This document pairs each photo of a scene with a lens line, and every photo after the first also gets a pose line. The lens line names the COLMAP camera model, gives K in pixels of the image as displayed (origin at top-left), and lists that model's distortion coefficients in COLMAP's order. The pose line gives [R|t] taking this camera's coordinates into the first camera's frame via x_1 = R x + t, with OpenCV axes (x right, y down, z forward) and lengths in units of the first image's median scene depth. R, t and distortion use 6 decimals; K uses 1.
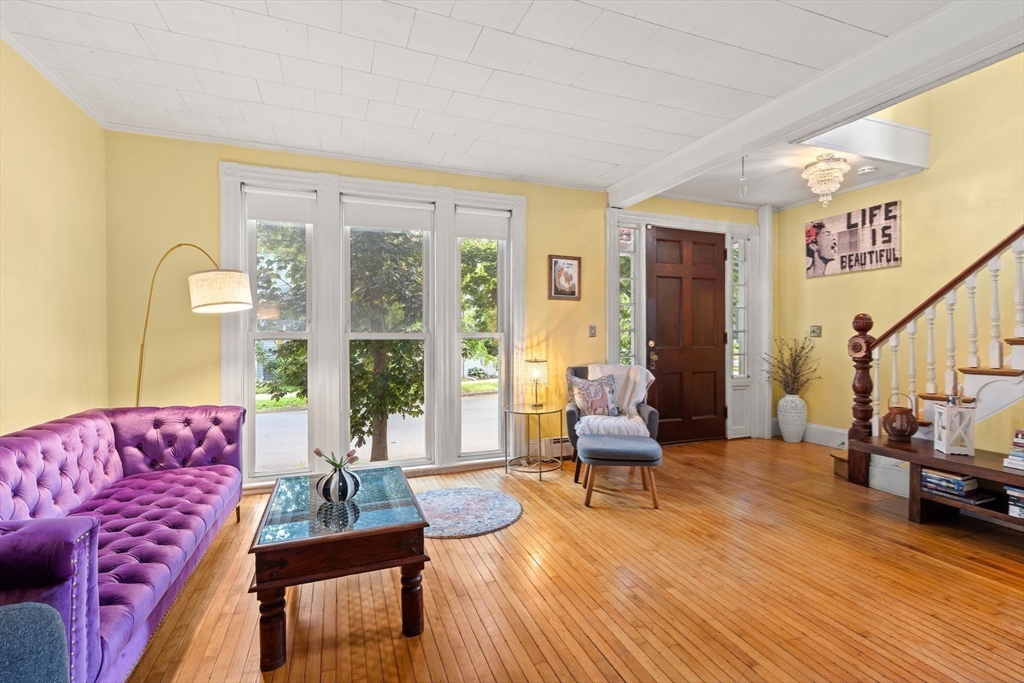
lens RADIAL K [[466.2, 0, 514.7], [0, 466.2, 339.3], [0, 0, 1]] dist [-0.003508, 0.001423]
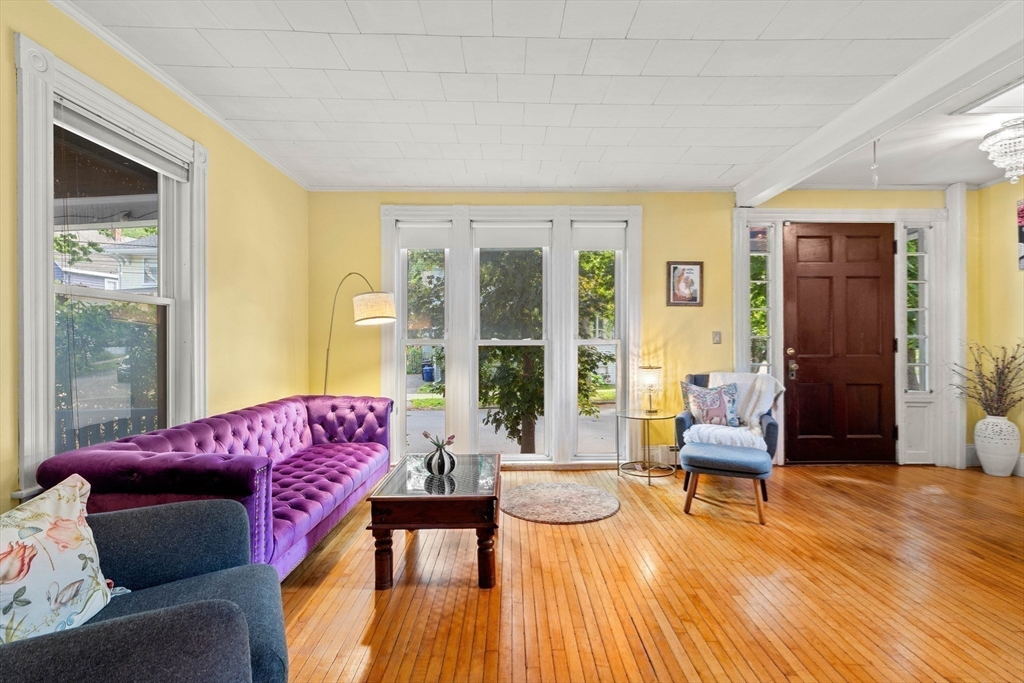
lens RADIAL K [[470.1, 0, 512.0], [0, 470.1, 341.5], [0, 0, 1]] dist [-0.000212, 0.000973]
pose [[0.937951, -0.000358, -0.346766, 0.149947], [-0.002546, 0.999965, -0.007919, -0.001454], [0.346757, 0.008310, 0.937918, -0.077000]]
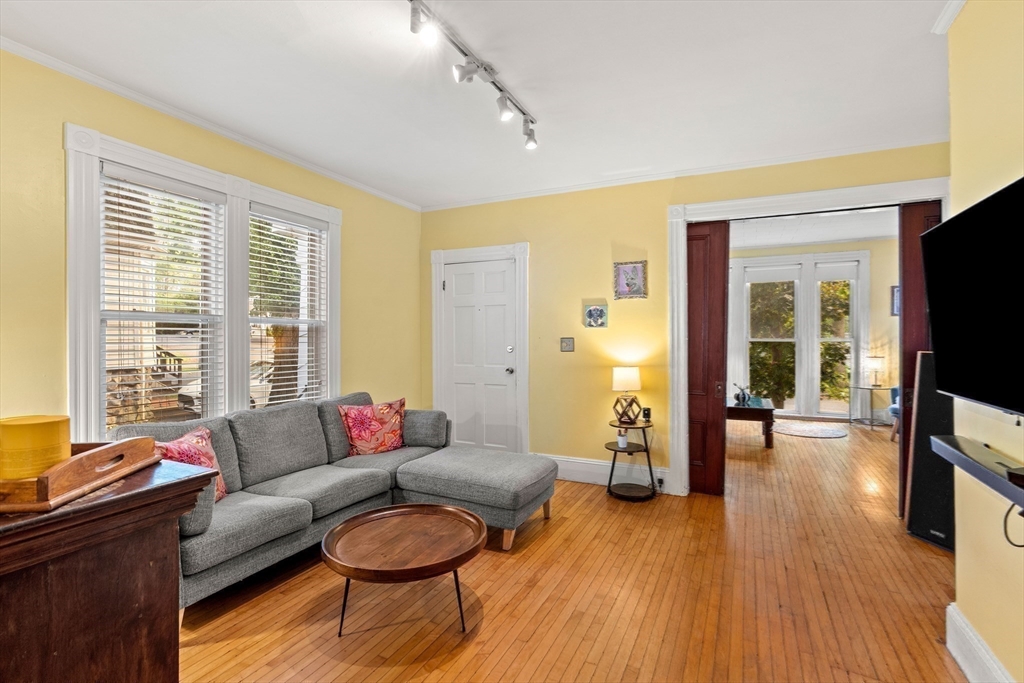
lens RADIAL K [[491.2, 0, 512.0], [0, 491.2, 341.5], [0, 0, 1]] dist [0.000555, 0.000241]
pose [[0.692108, 0.005912, -0.721770, 0.491156], [0.005503, 0.999894, 0.013467, -0.042093], [0.721773, -0.013292, 0.692002, -1.263892]]
